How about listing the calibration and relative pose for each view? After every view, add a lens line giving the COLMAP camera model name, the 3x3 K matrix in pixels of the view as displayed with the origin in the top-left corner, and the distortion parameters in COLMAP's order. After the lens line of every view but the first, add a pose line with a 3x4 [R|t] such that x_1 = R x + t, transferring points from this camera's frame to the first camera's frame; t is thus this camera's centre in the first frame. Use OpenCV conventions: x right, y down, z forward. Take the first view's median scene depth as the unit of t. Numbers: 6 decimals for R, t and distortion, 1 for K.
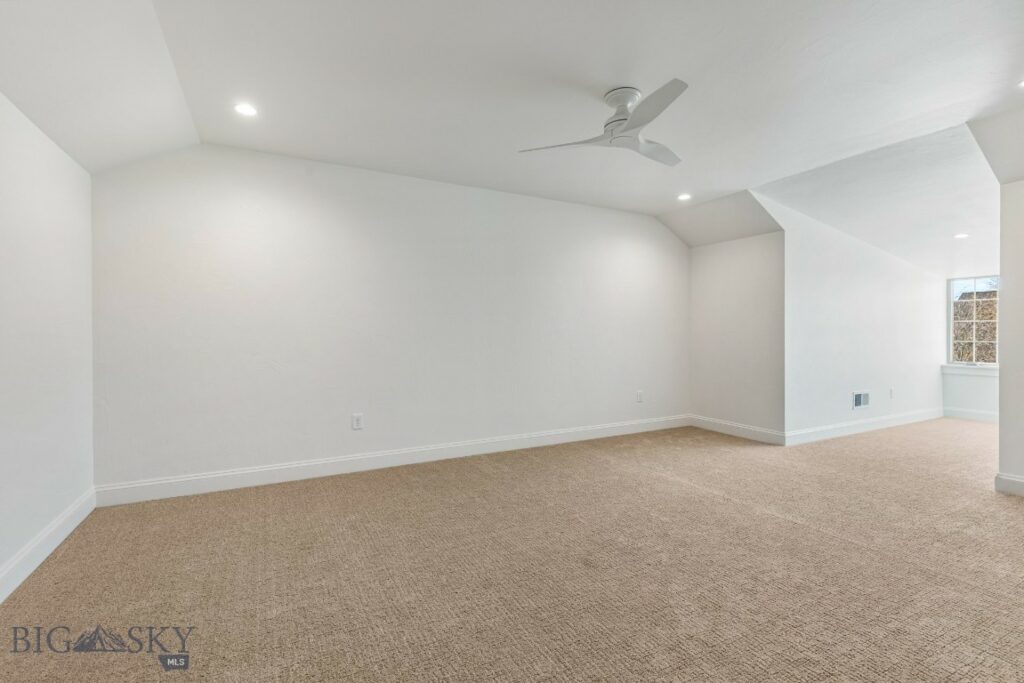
lens RADIAL K [[461.1, 0, 511.7], [0, 461.1, 341.0], [0, 0, 1]] dist [-0.000450, -0.000085]
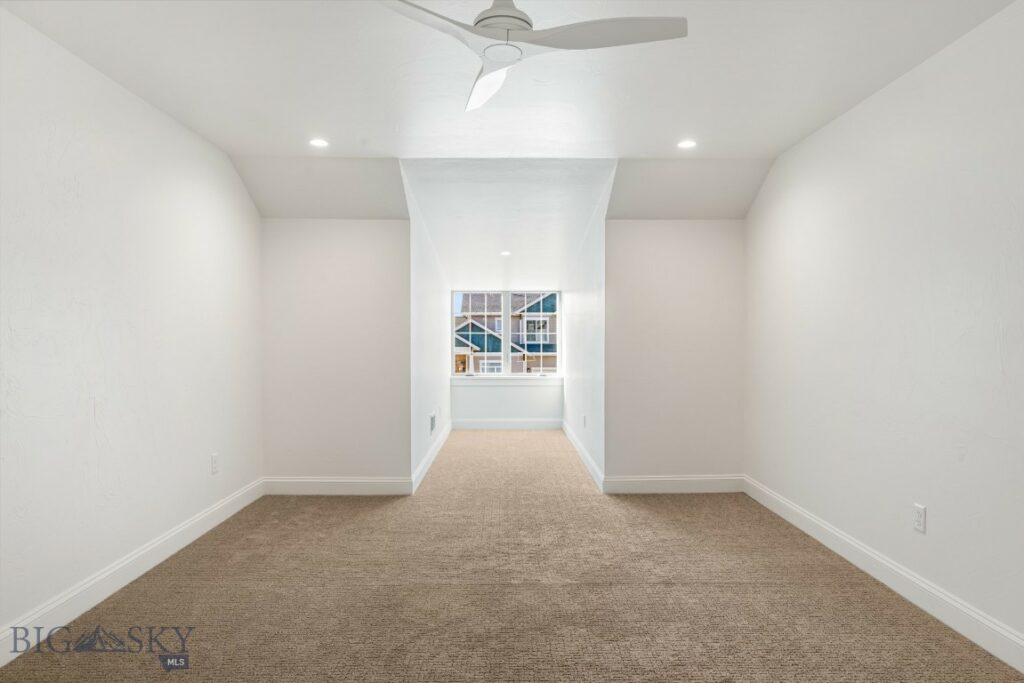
lens RADIAL K [[635.8, 0, 512.1], [0, 635.8, 337.0], [0, 0, 1]] dist [0.018886, -0.000425]
pose [[0.462870, 0.002424, 0.886423, -0.295692], [0.011742, 0.999892, -0.008866, -0.028865], [-0.886348, 0.014512, 0.462792, 0.352808]]
